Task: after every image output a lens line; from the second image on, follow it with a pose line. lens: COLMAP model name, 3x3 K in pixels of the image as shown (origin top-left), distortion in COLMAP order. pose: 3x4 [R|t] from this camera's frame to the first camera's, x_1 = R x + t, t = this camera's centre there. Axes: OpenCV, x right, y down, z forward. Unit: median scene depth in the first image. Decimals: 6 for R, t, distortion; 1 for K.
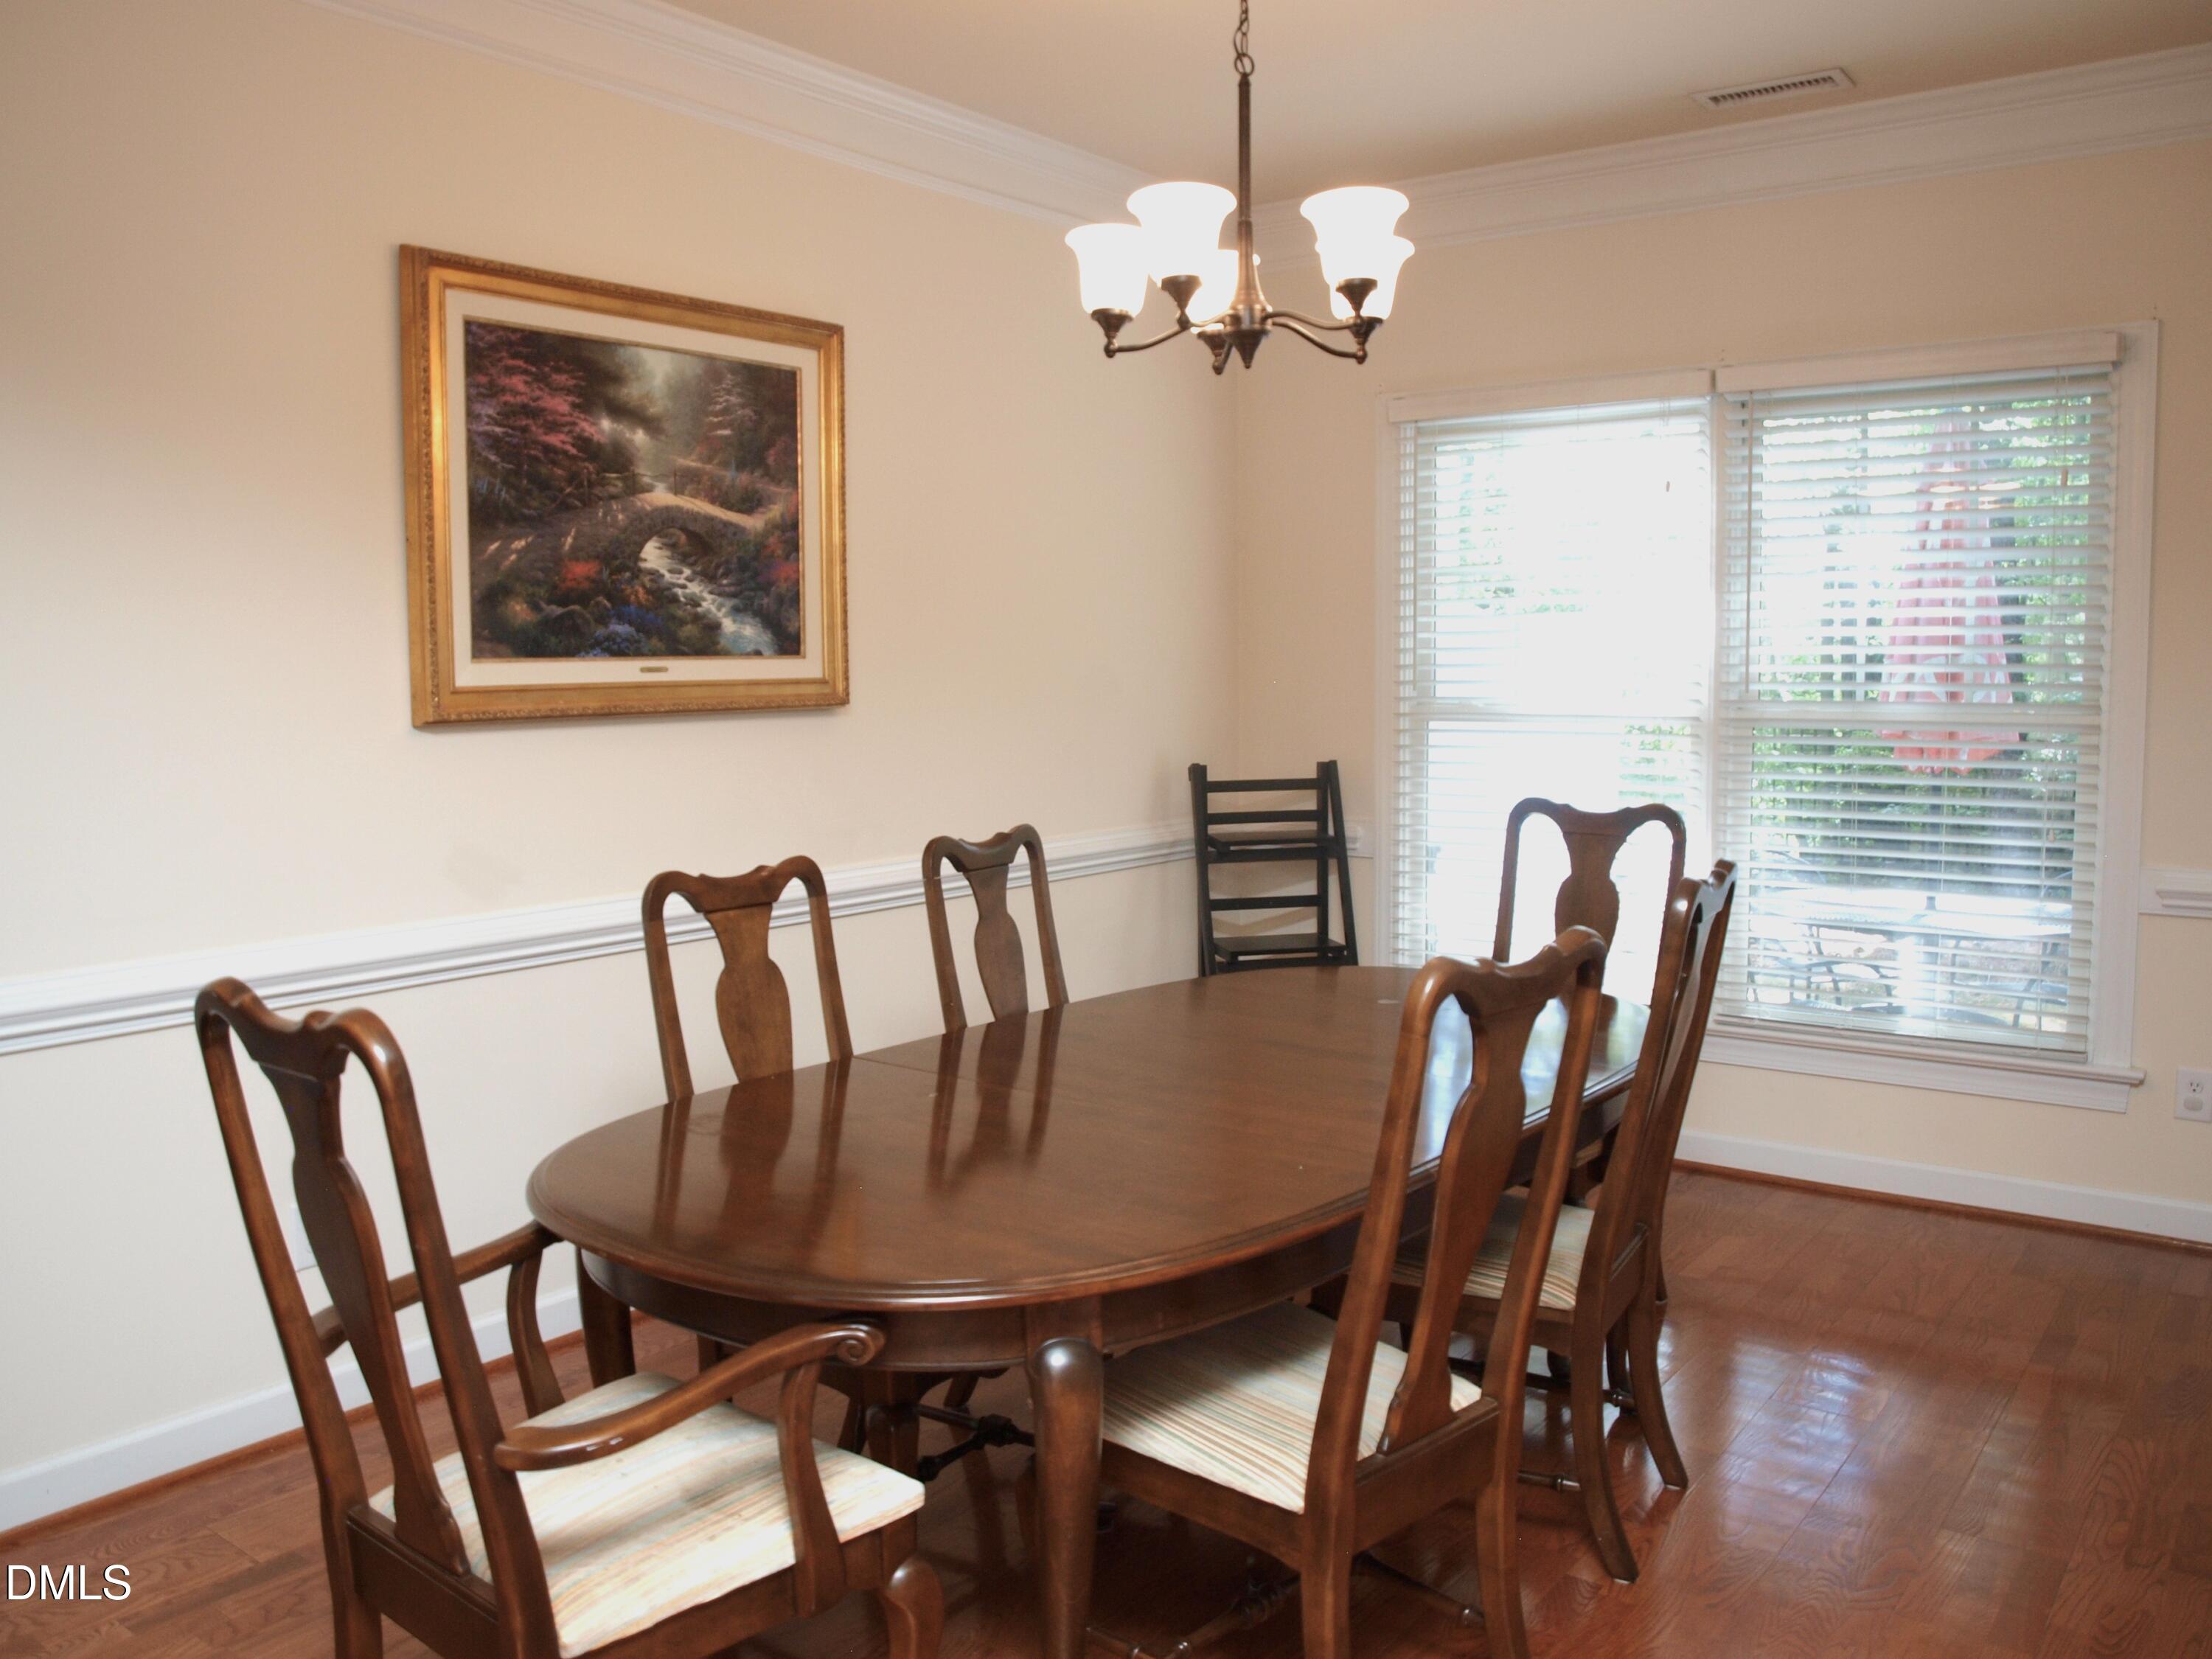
lens RADIAL K [[1825.8, 0, 1186.3], [0, 1825.8, 834.3], [0, 0, 1]] dist [-0.069542, -0.001914]
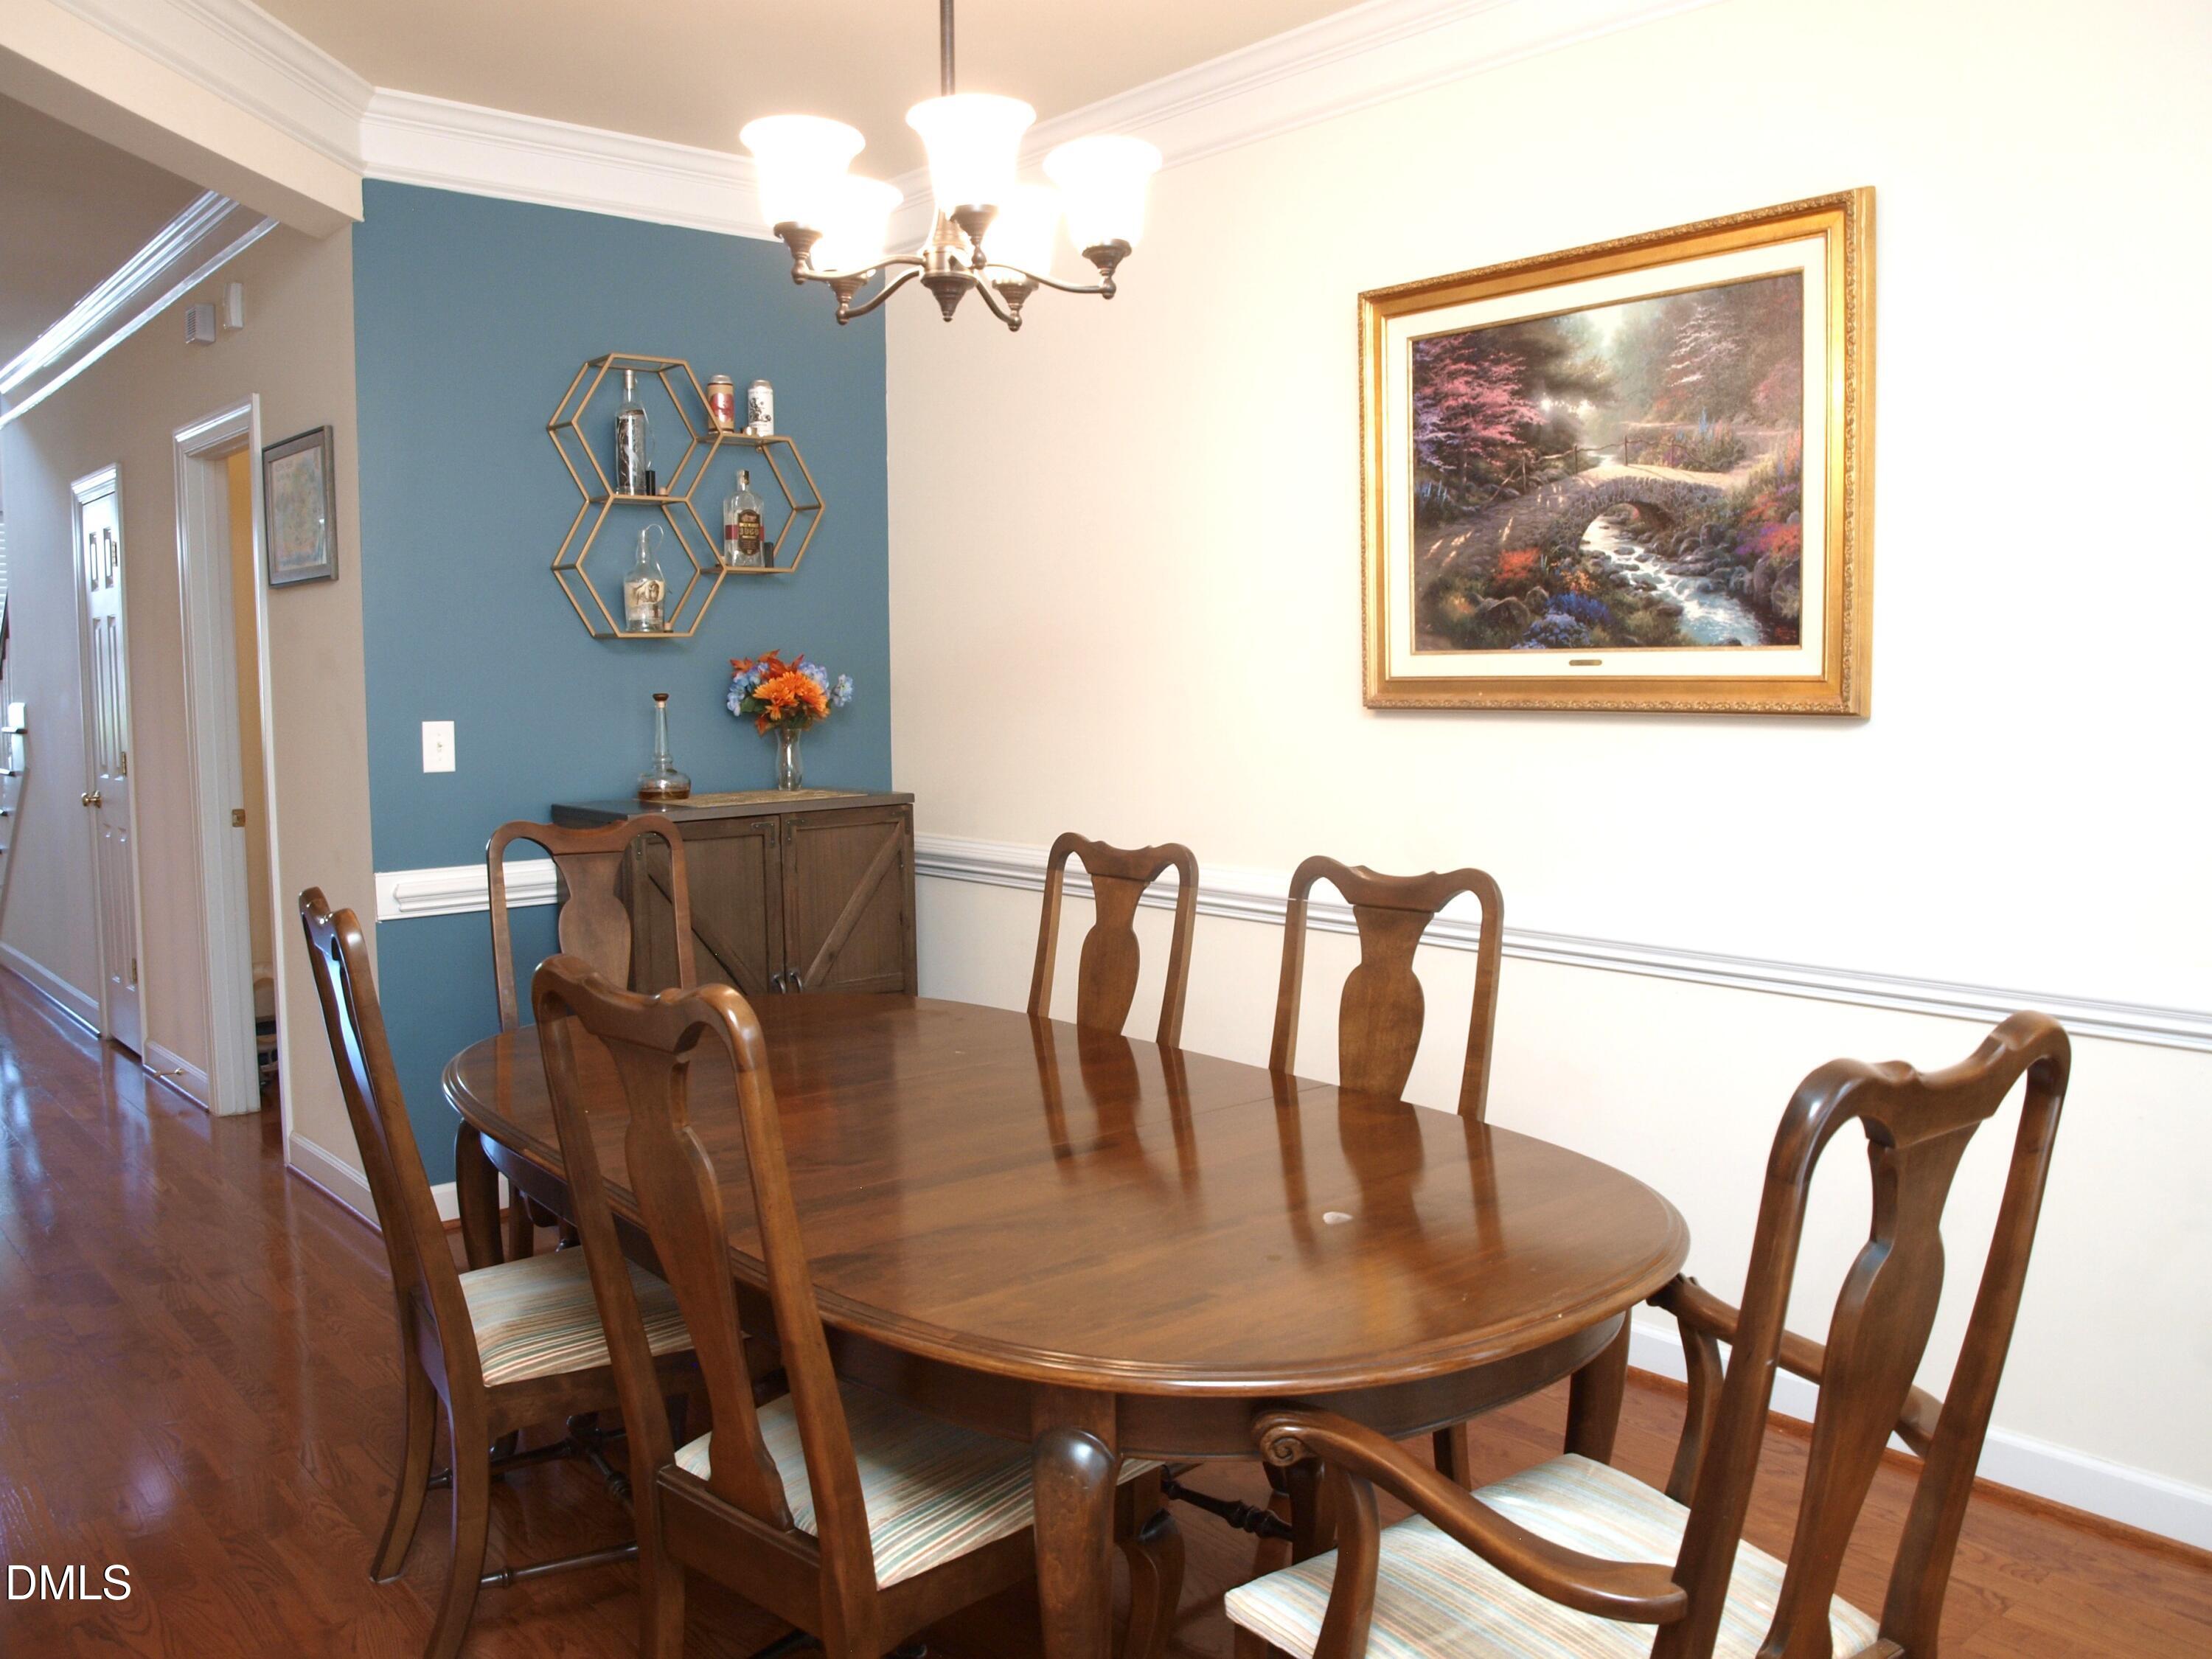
lens RADIAL K [[1743.3, 0, 1106.0], [0, 1743.3, 829.5], [0, 0, 1]] dist [-0.065199, 0.000718]
pose [[-0.234920, 0.093448, -0.967512, 0.630211], [-0.088422, 0.989187, 0.117011, -0.090694], [0.967985, 0.113037, -0.224117, 0.996613]]
